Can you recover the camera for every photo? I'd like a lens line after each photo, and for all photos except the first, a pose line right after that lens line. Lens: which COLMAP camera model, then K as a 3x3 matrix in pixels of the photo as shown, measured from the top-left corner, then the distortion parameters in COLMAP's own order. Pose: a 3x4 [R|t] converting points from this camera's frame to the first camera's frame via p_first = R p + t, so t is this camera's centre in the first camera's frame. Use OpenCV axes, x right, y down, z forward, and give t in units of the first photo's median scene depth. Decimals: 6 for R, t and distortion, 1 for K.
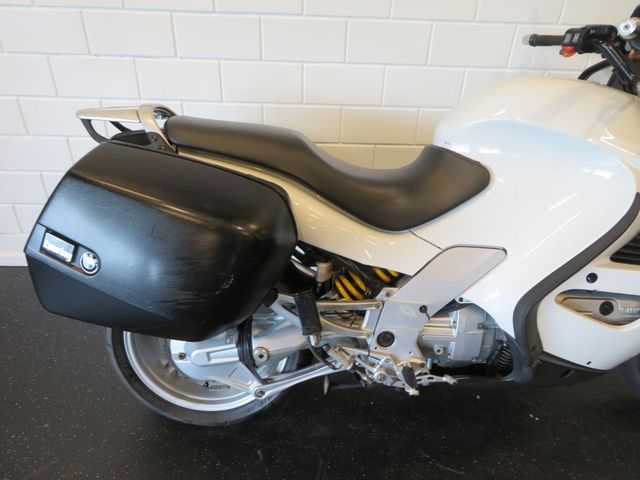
lens RADIAL K [[458.4, 0, 320.0], [0, 458.4, 240.0], [0, 0, 1]] dist [-0.010120, -0.003544]
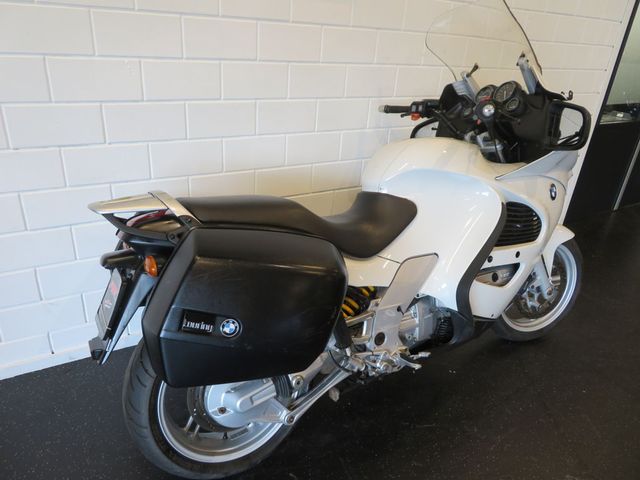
lens RADIAL K [[458.4, 0, 320.0], [0, 458.4, 240.0], [0, 0, 1]] dist [-0.010120, -0.003544]
pose [[0.867224, -0.186931, 0.461497, -0.557432], [0.229690, 0.972534, -0.037695, -0.050327], [-0.441775, 0.138691, 0.886341, -0.134571]]
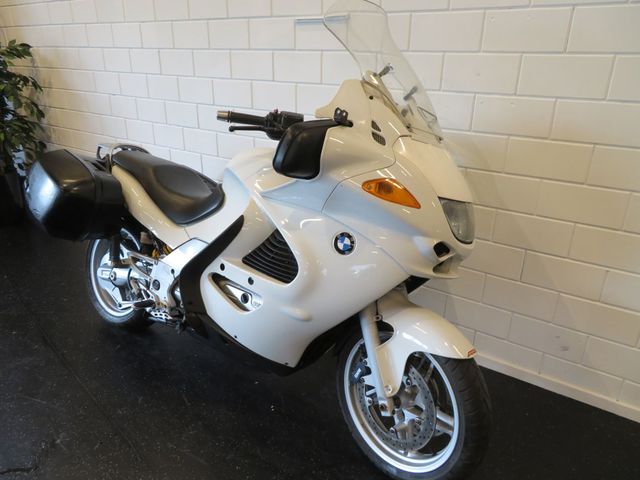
lens RADIAL K [[458.4, 0, 320.0], [0, 458.4, 240.0], [0, 0, 1]] dist [-0.010120, -0.003544]
pose [[0.808771, 0.205362, -0.551104, 1.503027], [-0.302231, 0.948985, -0.089910, 0.030718], [0.504526, 0.239278, 0.829578, -0.129144]]
